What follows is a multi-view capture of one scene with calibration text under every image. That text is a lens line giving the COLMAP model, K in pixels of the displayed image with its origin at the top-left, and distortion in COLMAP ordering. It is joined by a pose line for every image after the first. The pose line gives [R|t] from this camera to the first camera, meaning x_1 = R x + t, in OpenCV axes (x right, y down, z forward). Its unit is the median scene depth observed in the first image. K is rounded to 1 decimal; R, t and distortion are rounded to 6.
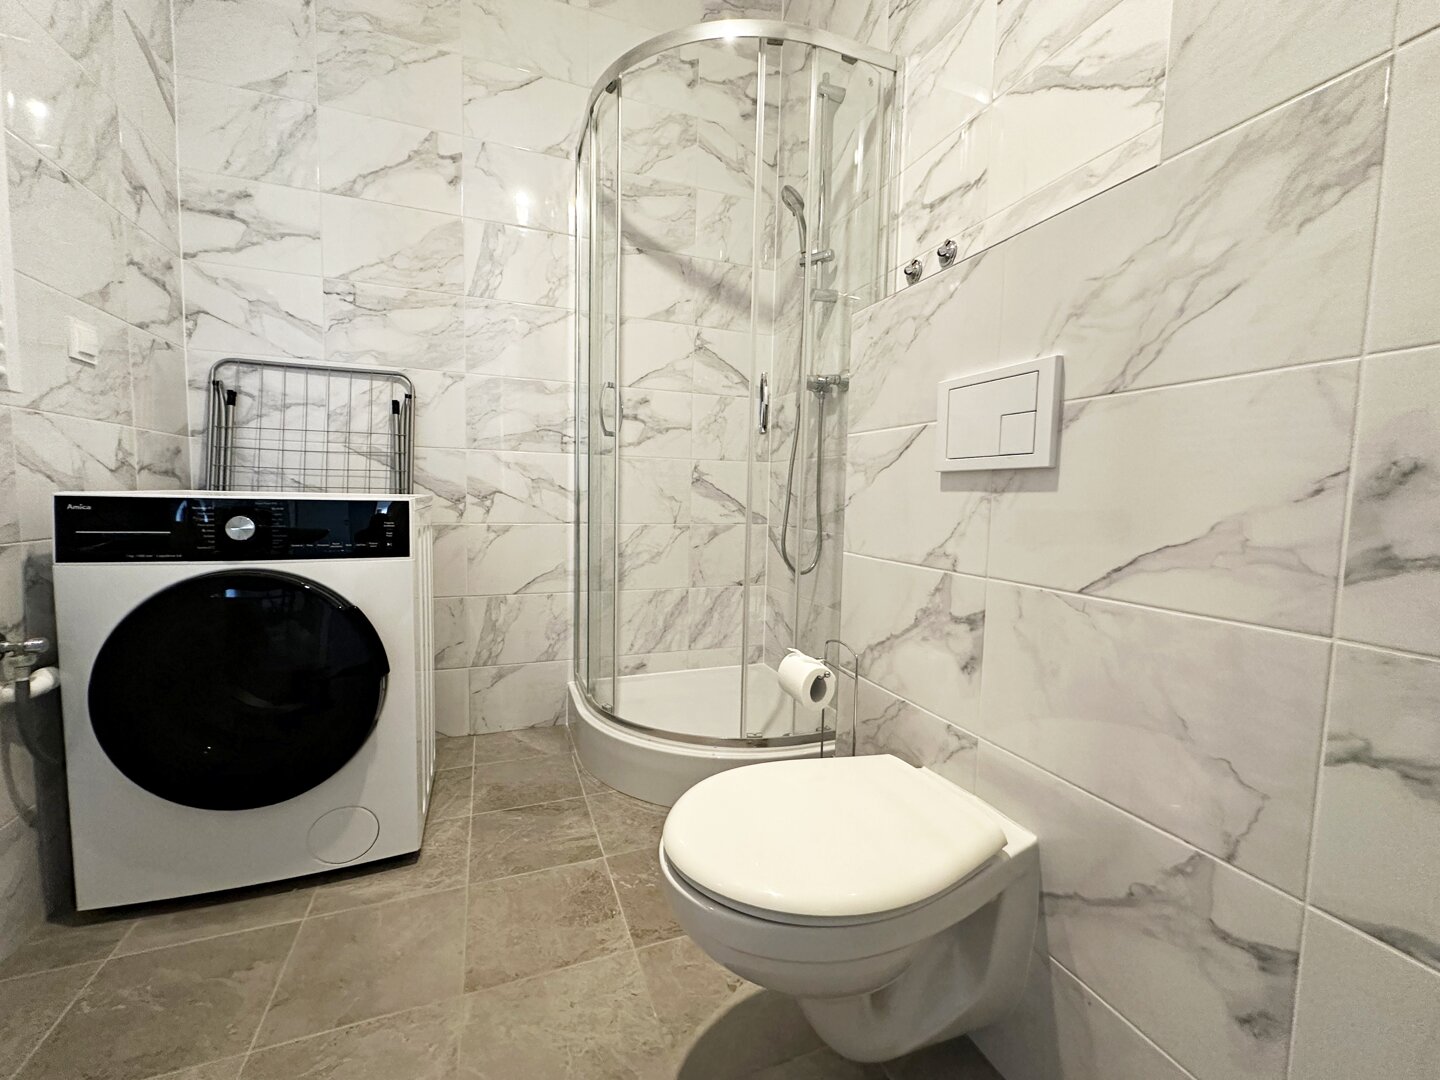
lens RADIAL K [[584.0, 0, 717.9], [0, 584.0, 539.3], [0, 0, 1]] dist [-0.000113, 0.000006]
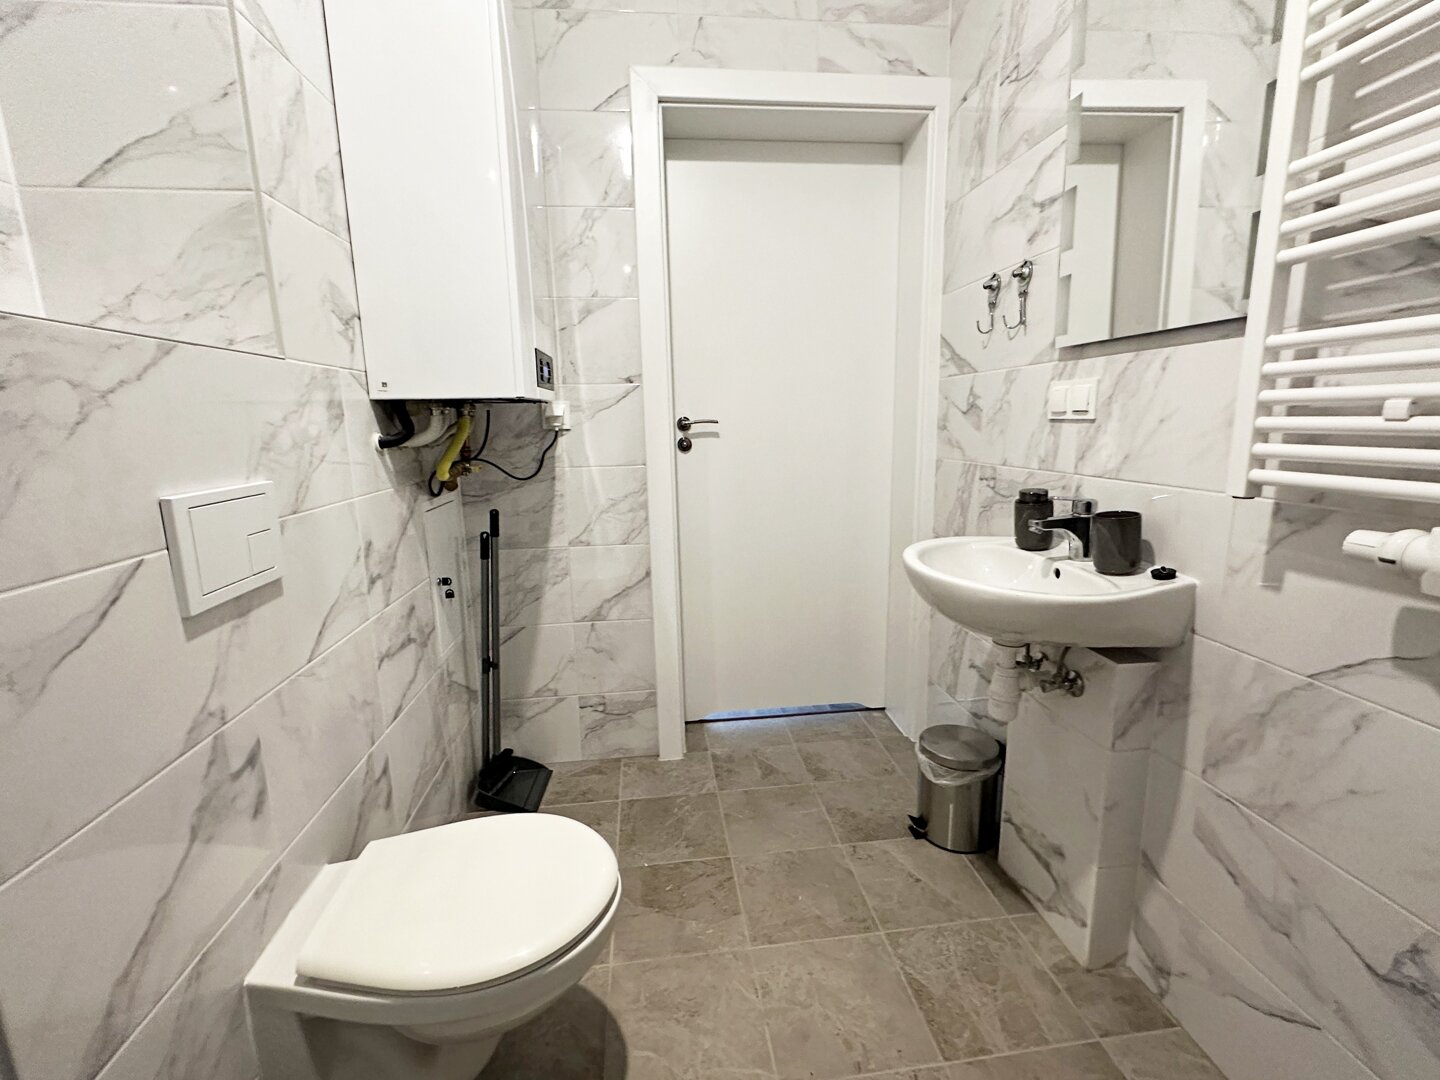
lens RADIAL K [[584.0, 0, 717.9], [0, 584.0, 539.3], [0, 0, 1]] dist [-0.000113, 0.000006]
pose [[-0.966994, -0.053195, 0.249183, -0.478911], [0.015452, 0.963921, 0.265740, -0.424229], [-0.254329, 0.260819, -0.931284, 1.599046]]
